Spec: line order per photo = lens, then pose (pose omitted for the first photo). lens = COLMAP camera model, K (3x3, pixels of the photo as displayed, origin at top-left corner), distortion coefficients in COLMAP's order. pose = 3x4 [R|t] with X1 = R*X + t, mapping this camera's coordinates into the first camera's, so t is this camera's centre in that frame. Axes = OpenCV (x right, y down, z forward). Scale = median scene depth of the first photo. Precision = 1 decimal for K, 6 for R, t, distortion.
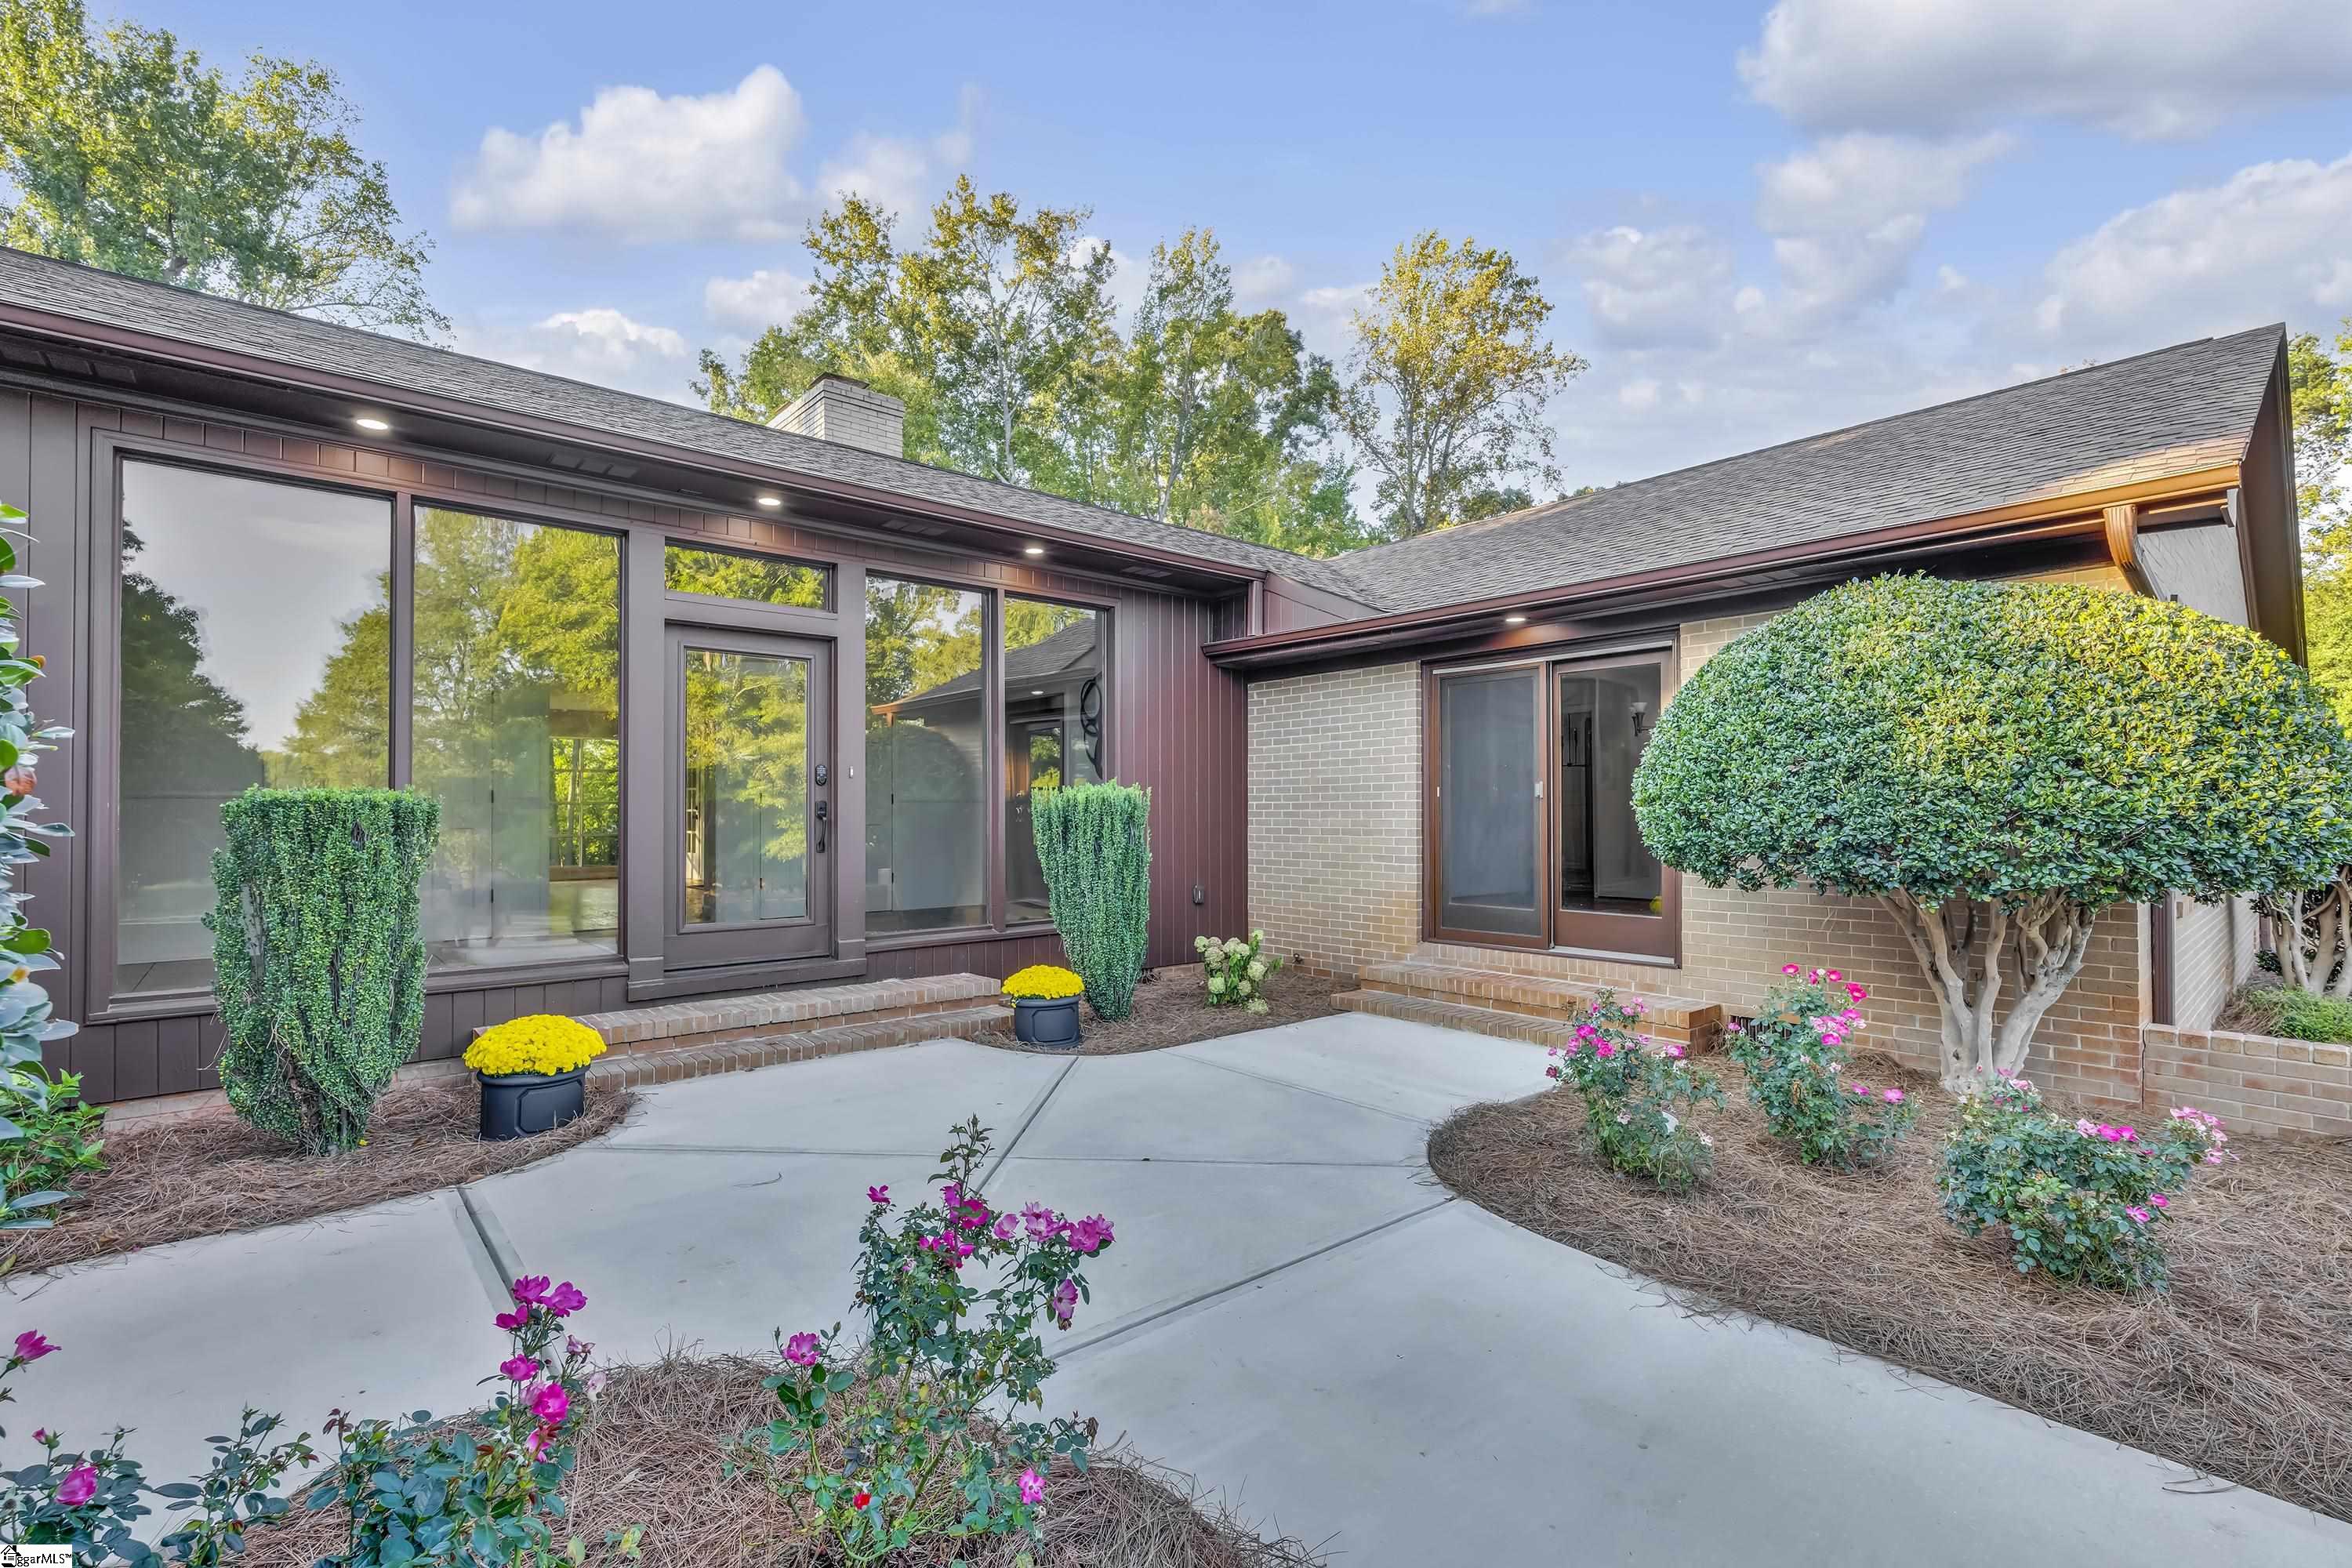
lens RADIAL K [[1040.1, 0, 1180.2], [0, 1040.1, 805.0], [0, 0, 1]] dist [-0.001412, -0.000764]
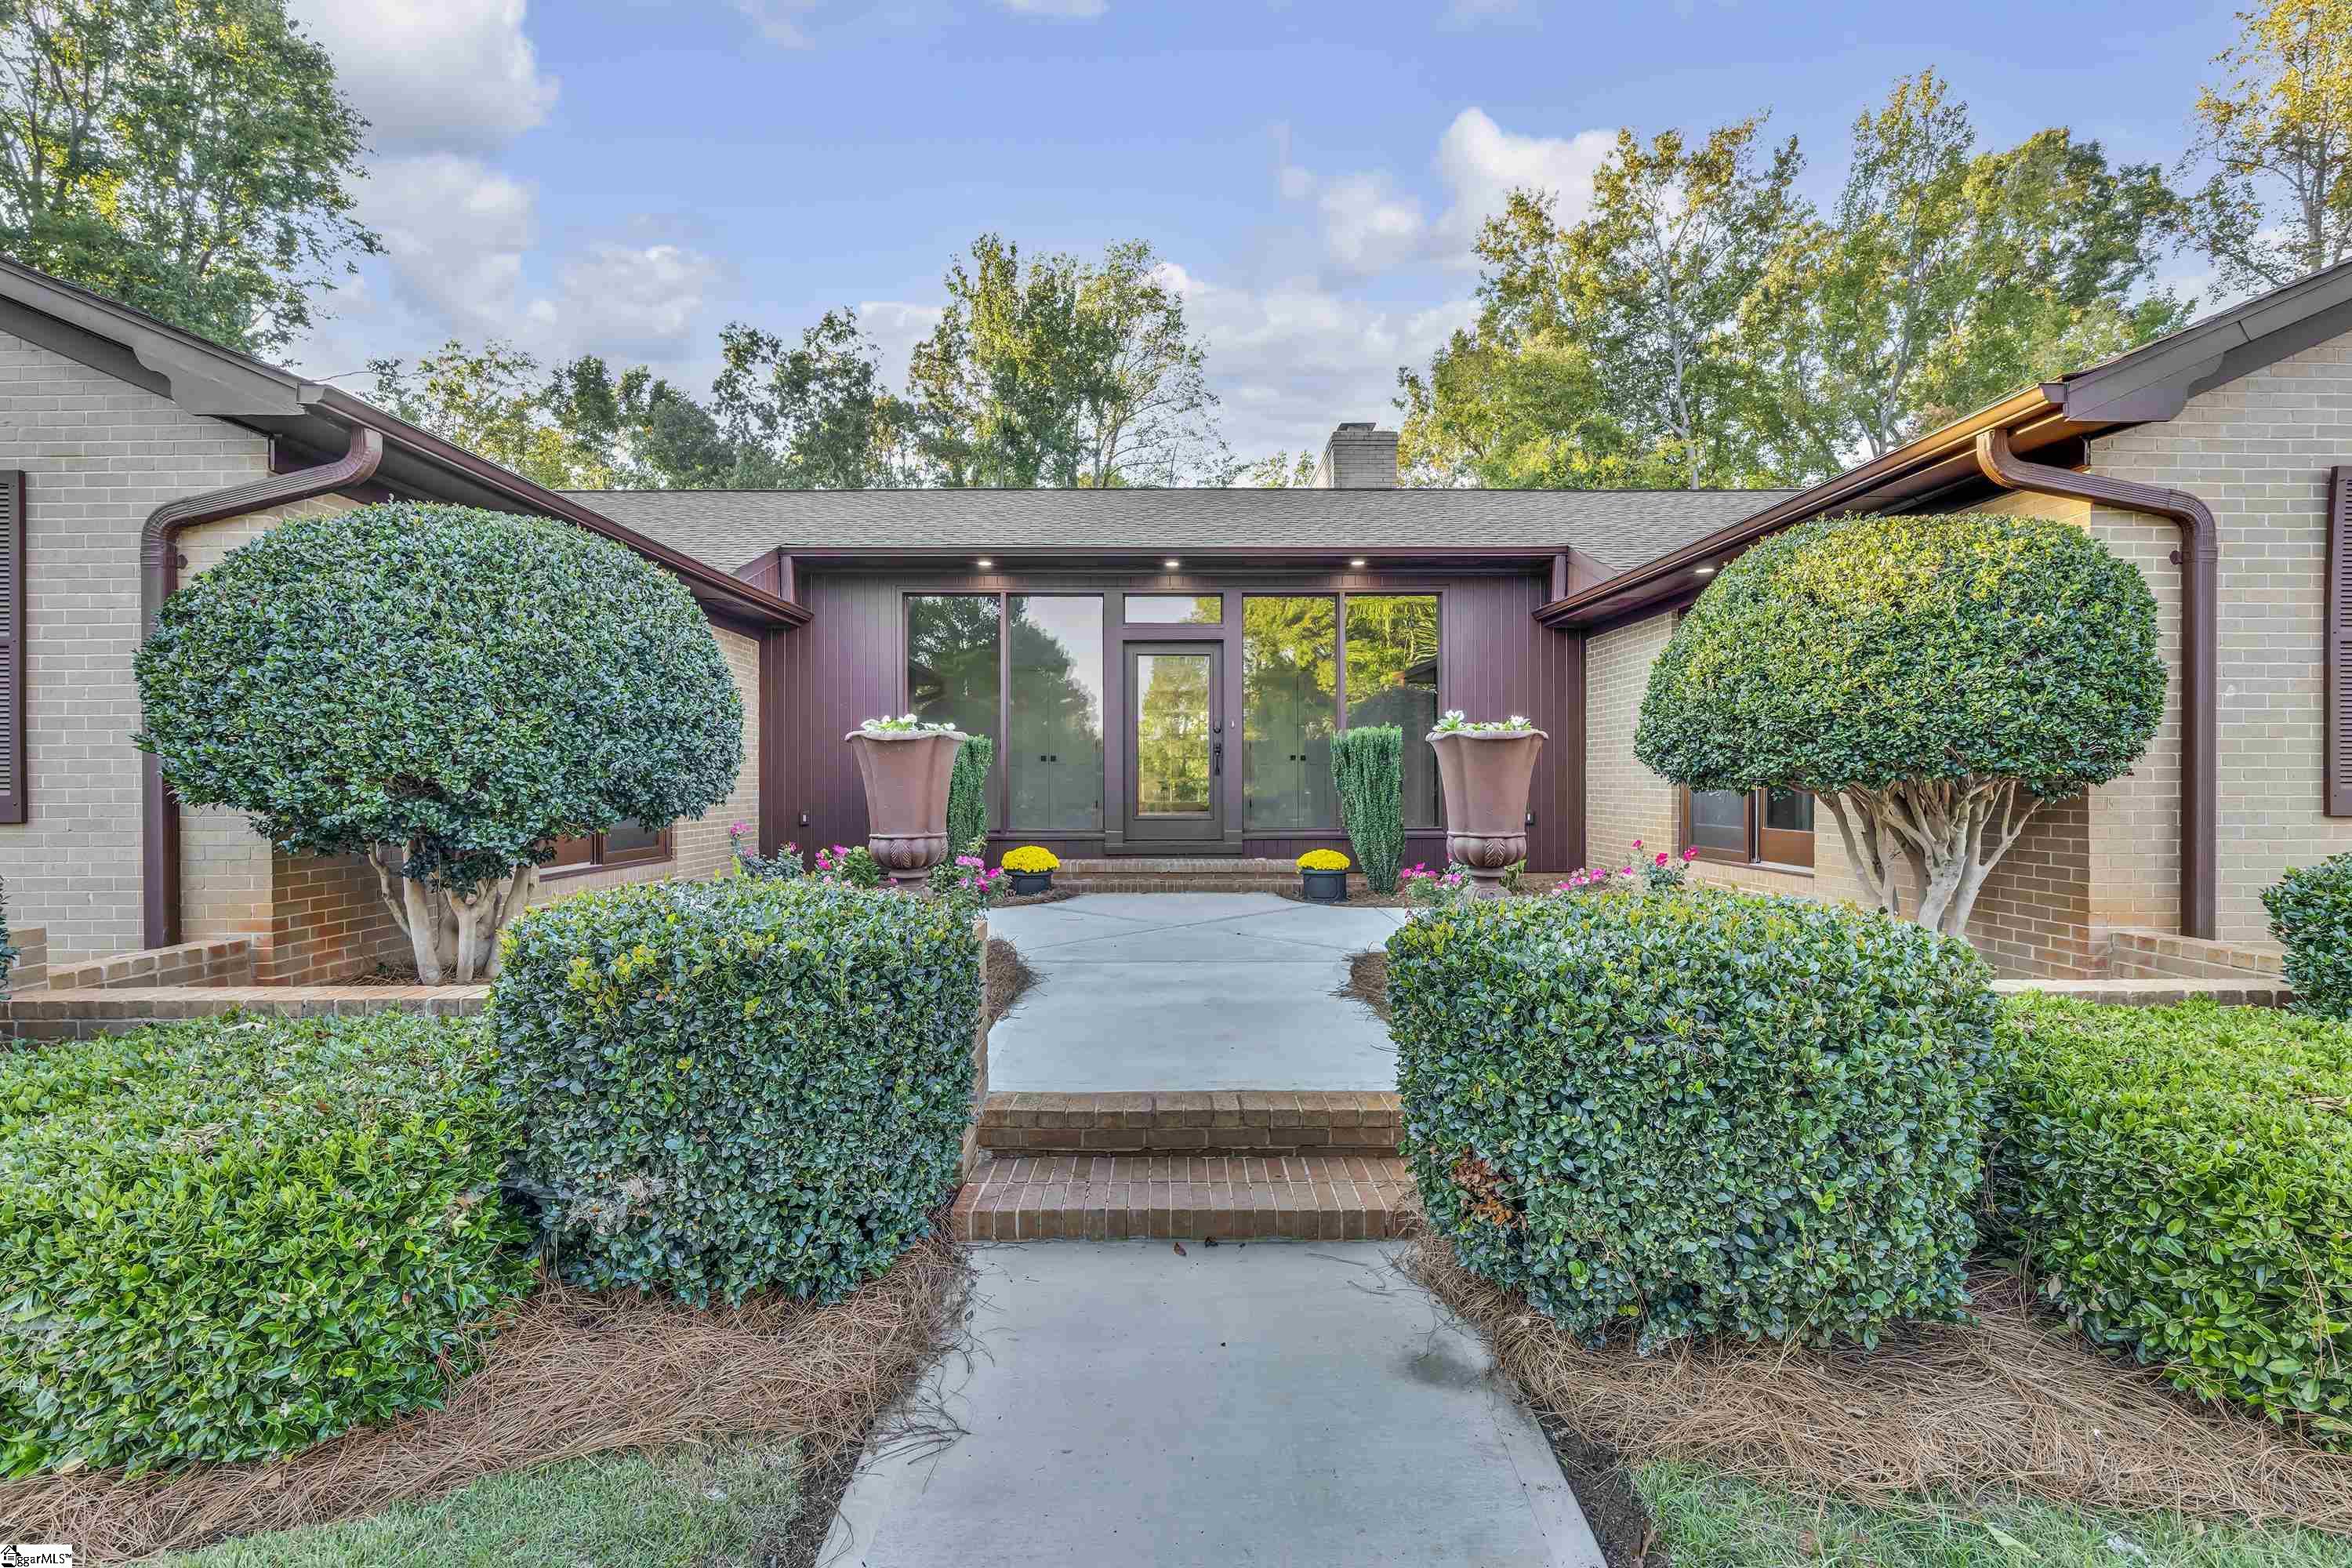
lens RADIAL K [[1093.2, 0, 1176.0], [0, 1093.2, 784.0], [0, 0, 1]] dist [0.000691, 0.000051]
pose [[0.748623, 0.001653, -0.662994, 0.161912], [0.003159, 0.999977, 0.006061, 0.011012], [0.662989, -0.006632, 0.748600, -0.067485]]
